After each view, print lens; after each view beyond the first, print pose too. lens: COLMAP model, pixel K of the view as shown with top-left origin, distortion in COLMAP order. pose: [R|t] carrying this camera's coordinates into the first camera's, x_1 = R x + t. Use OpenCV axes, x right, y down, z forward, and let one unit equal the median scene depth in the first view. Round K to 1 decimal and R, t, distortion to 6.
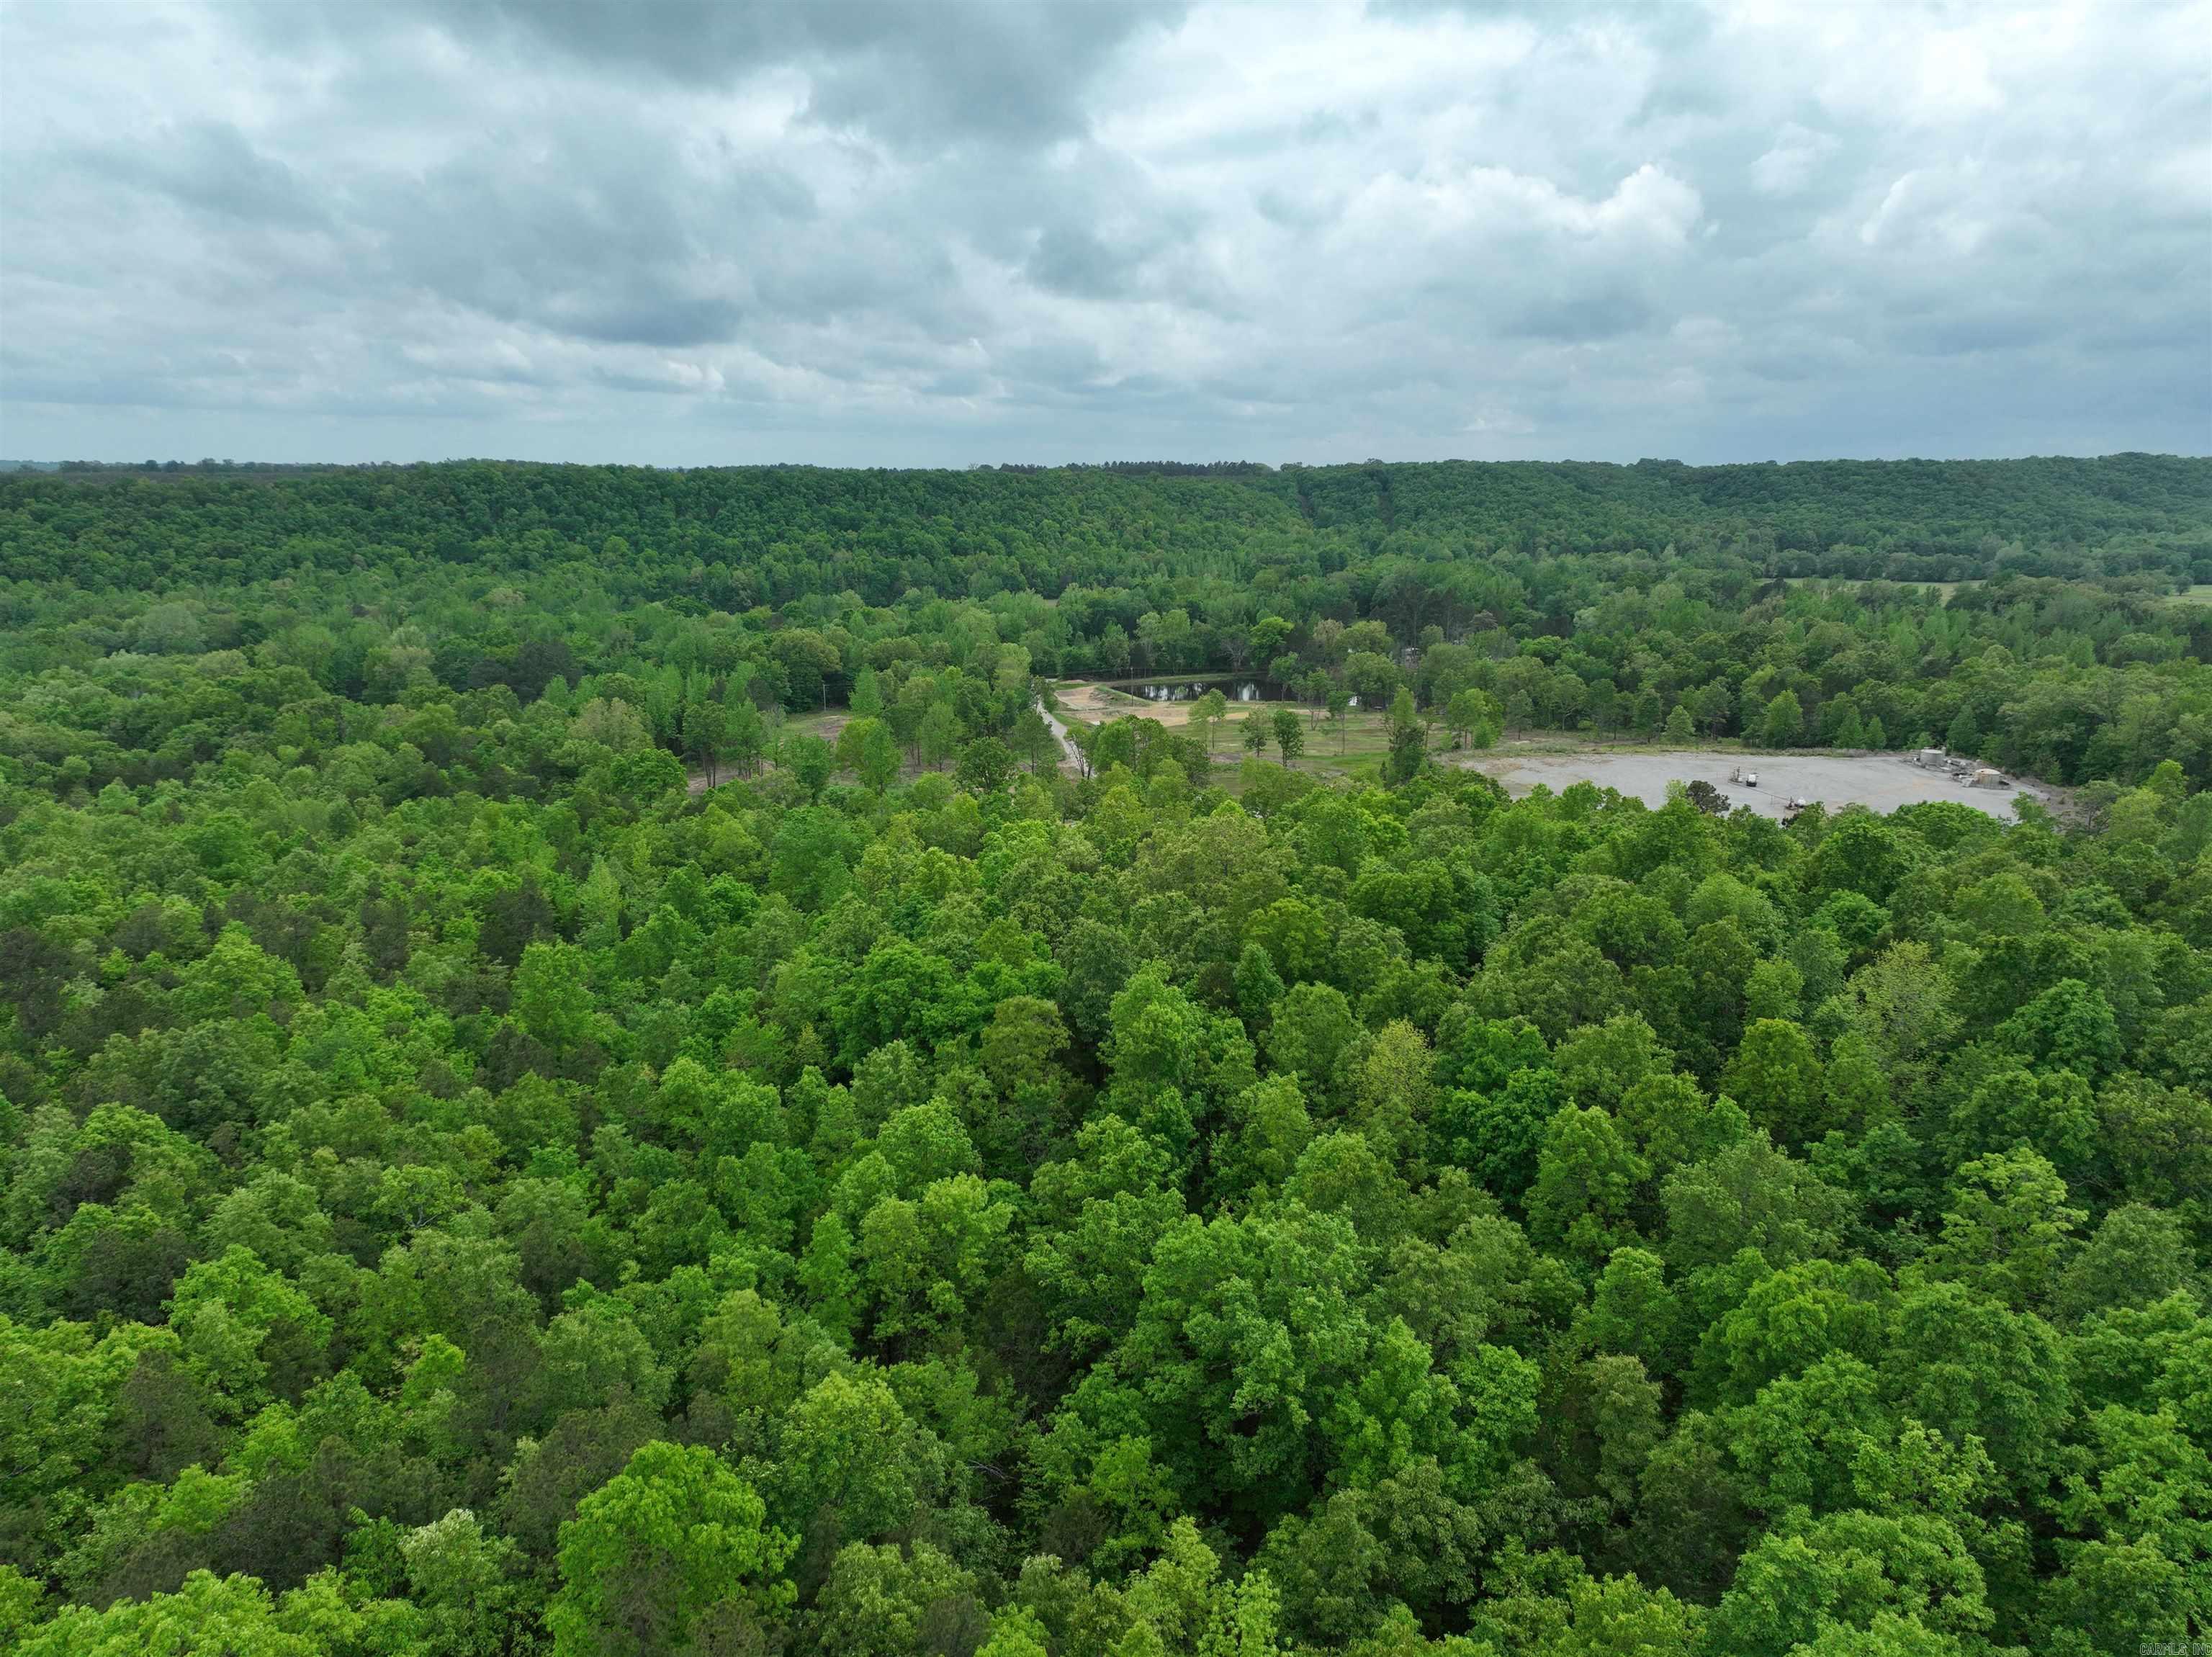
lens RADIAL K [[1562.1, 0, 1148.2], [0, 1562.1, 798.8], [0, 0, 1]] dist [-0.001921, 0.017684]
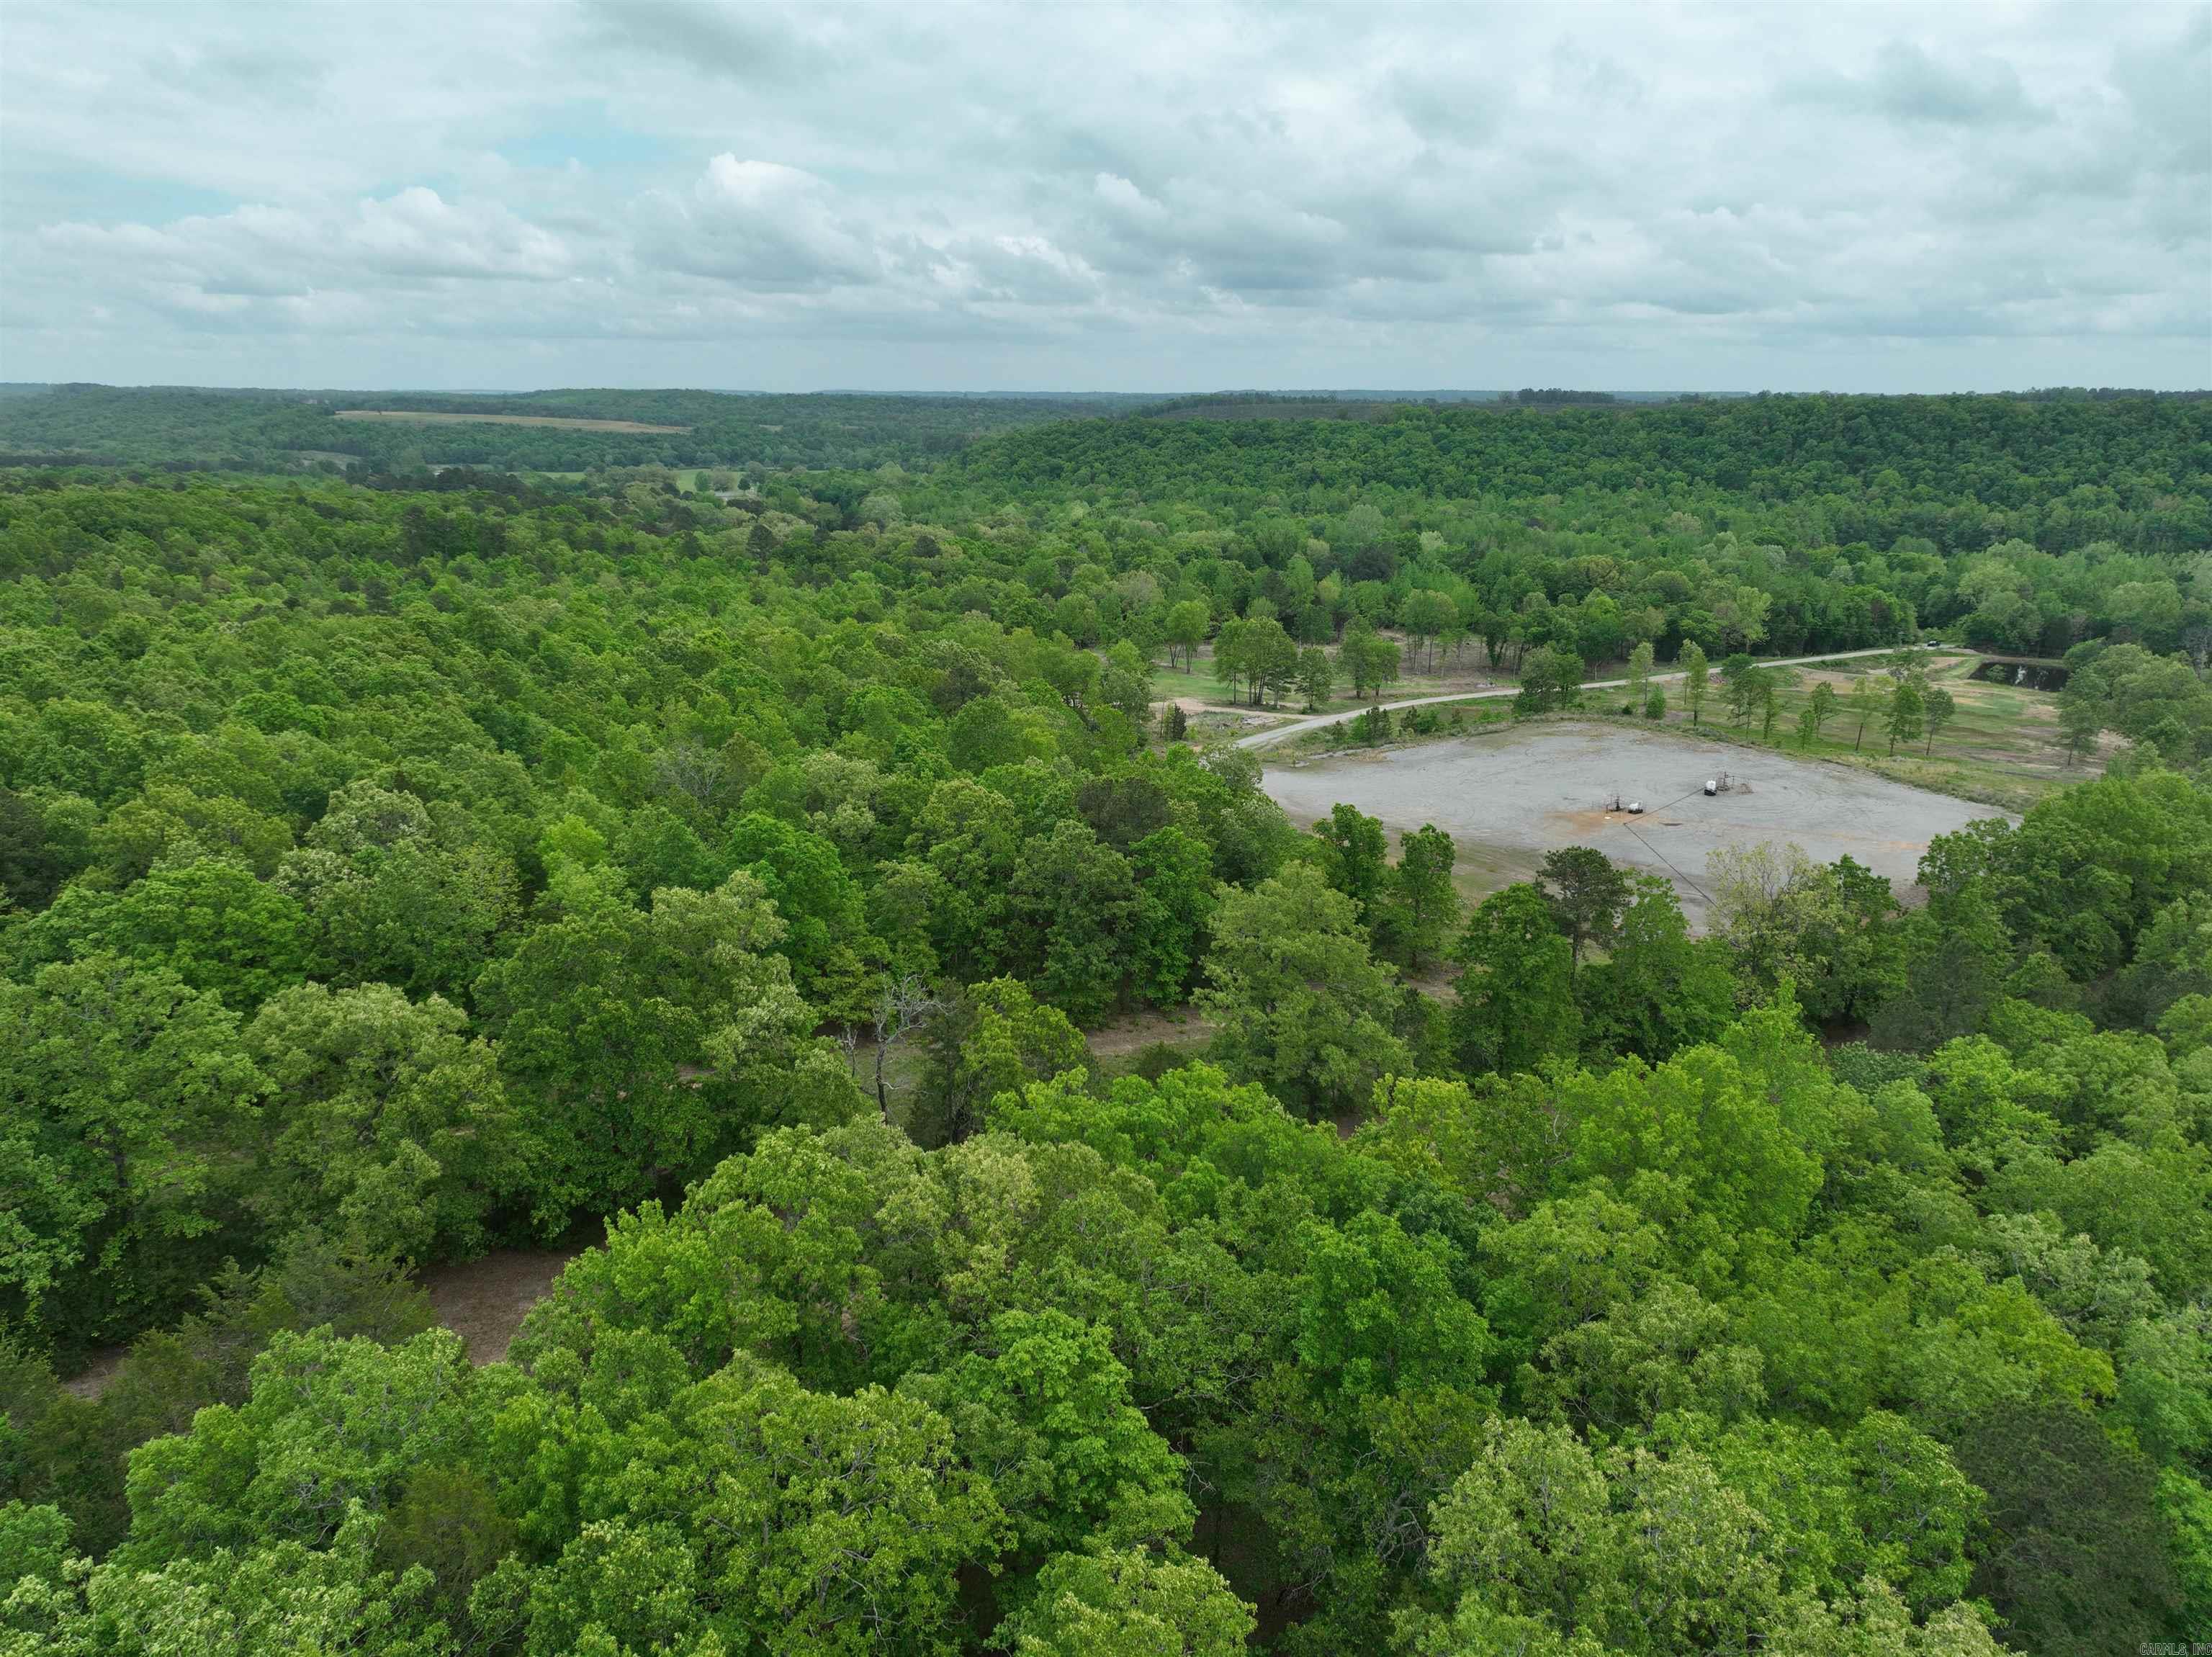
lens RADIAL K [[1562.1, 0, 1106.8], [0, 1562.1, 922.9], [0, 0, 1]] dist [-0.001921, 0.017684]
pose [[0.488919, 0.277070, -0.827158, 0.162746], [-0.179543, 0.959878, 0.215402, -0.010929], [0.853652, 0.043196, 0.519049, 0.051395]]
